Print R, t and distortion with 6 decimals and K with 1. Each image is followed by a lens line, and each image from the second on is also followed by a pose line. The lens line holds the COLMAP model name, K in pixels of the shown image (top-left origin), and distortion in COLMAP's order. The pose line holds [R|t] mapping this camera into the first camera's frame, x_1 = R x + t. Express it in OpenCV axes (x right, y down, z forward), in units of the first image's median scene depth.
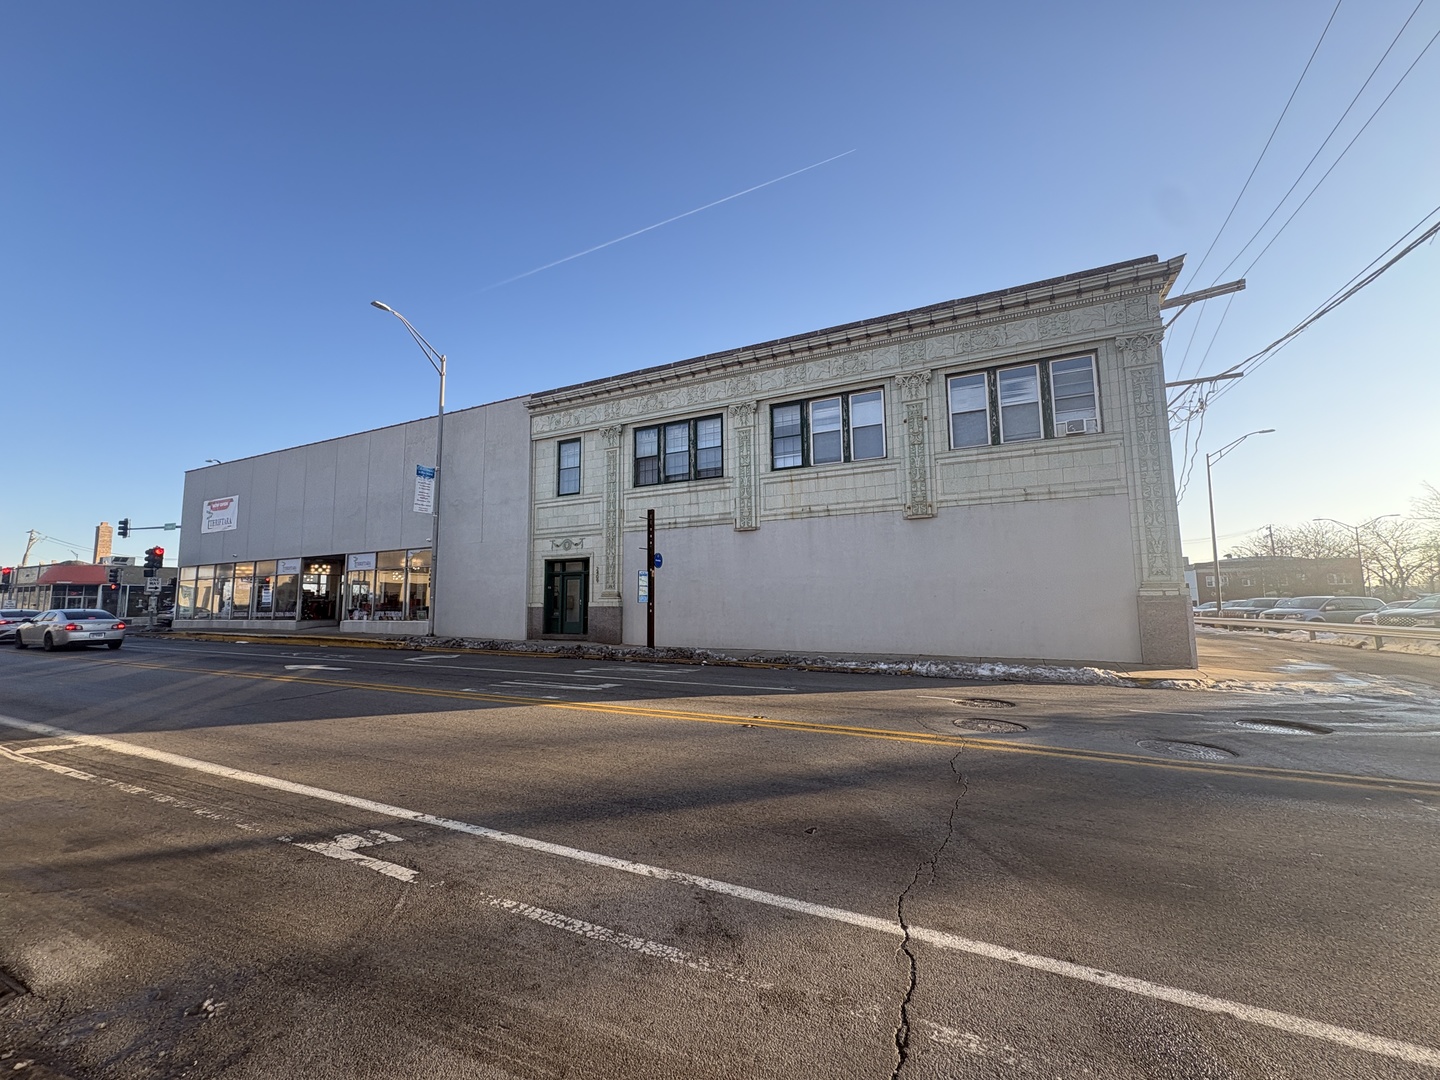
lens RADIAL K [[580.5, 0, 711.5], [0, 580.5, 544.1], [0, 0, 1]] dist [0.002353, -0.000020]
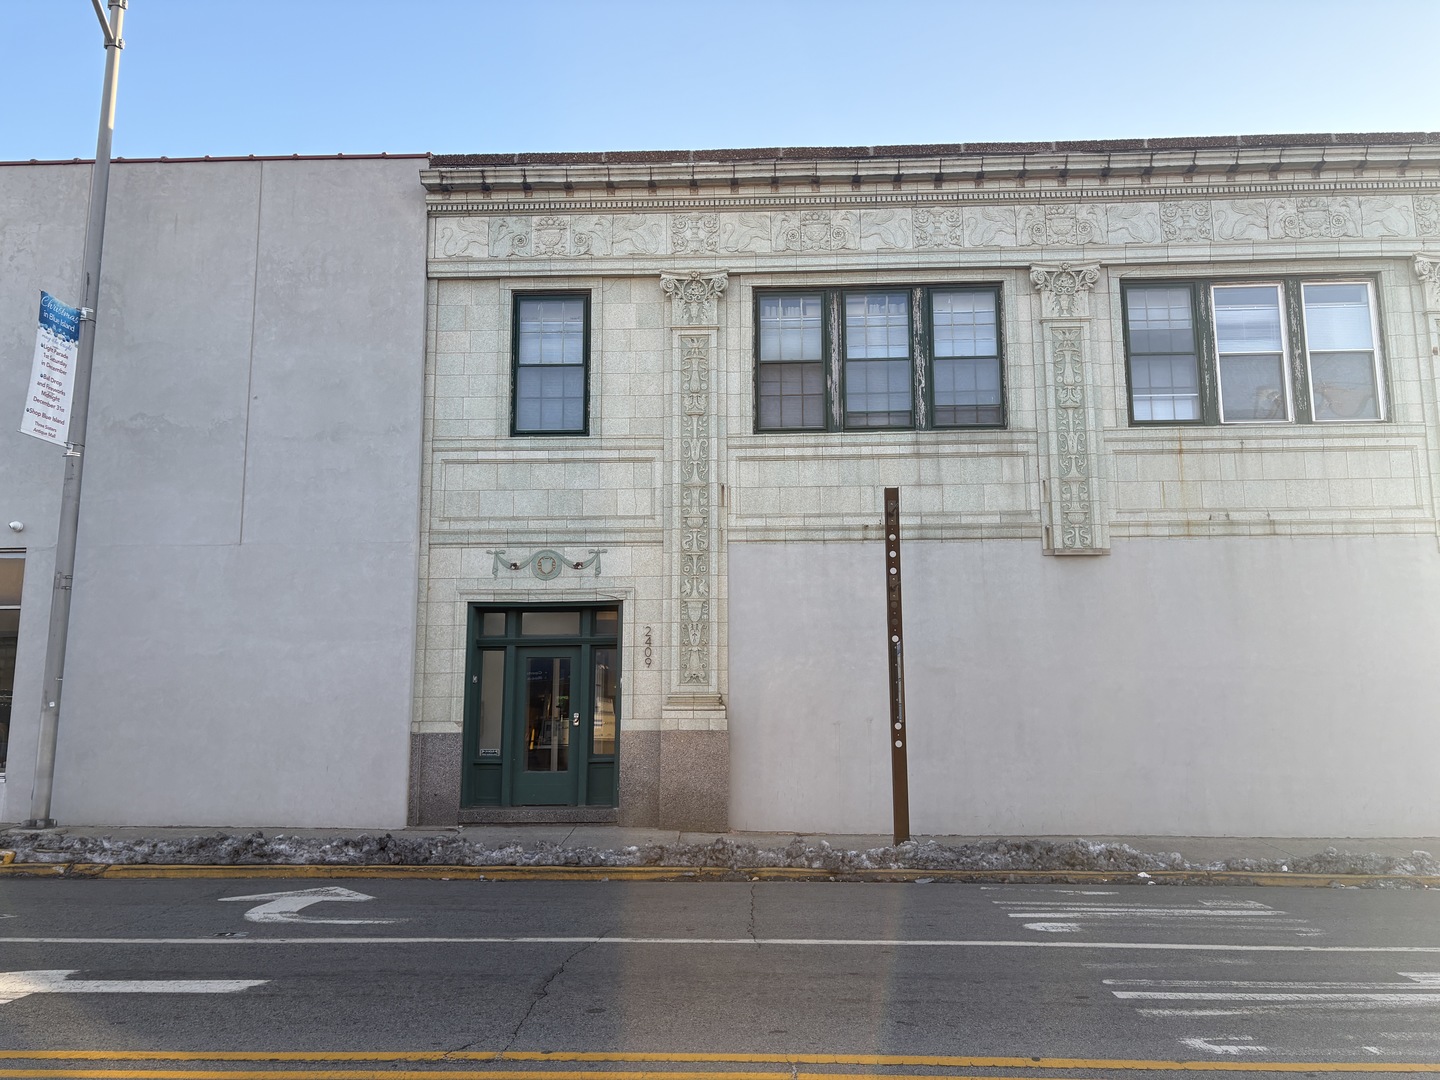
lens RADIAL K [[1217.0, 0, 721.3], [0, 1217.0, 520.4], [0, 0, 1]] dist [0.159638, -0.238782]
pose [[0.906529, 0.074336, 0.415548, -0.531674], [-0.045551, 0.995851, -0.078774, 0.033005], [-0.419680, 0.052482, 0.906154, 0.259523]]
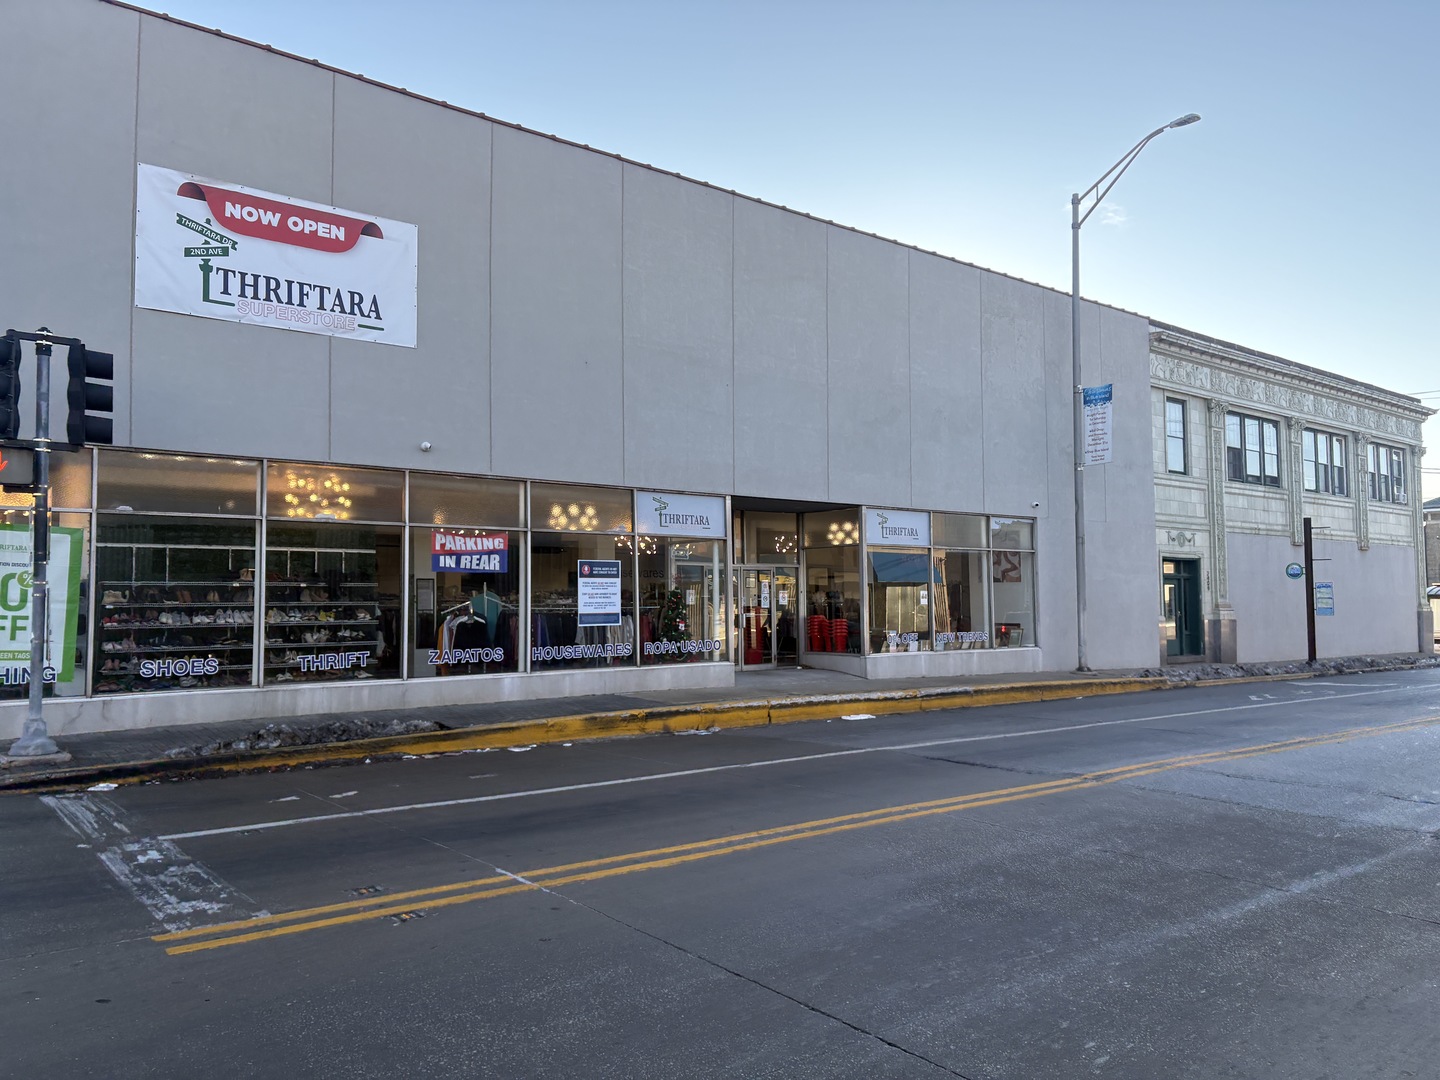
lens RADIAL K [[1086.2, 0, 728.6], [0, 1086.2, 539.1], [0, 0, 1]] dist [0.066134, -0.068633]
pose [[0.404469, 0.061788, 0.912462, -2.006090], [-0.093521, 0.995279, -0.025941, 0.104263], [-0.909758, -0.074842, 0.408338, 1.061754]]
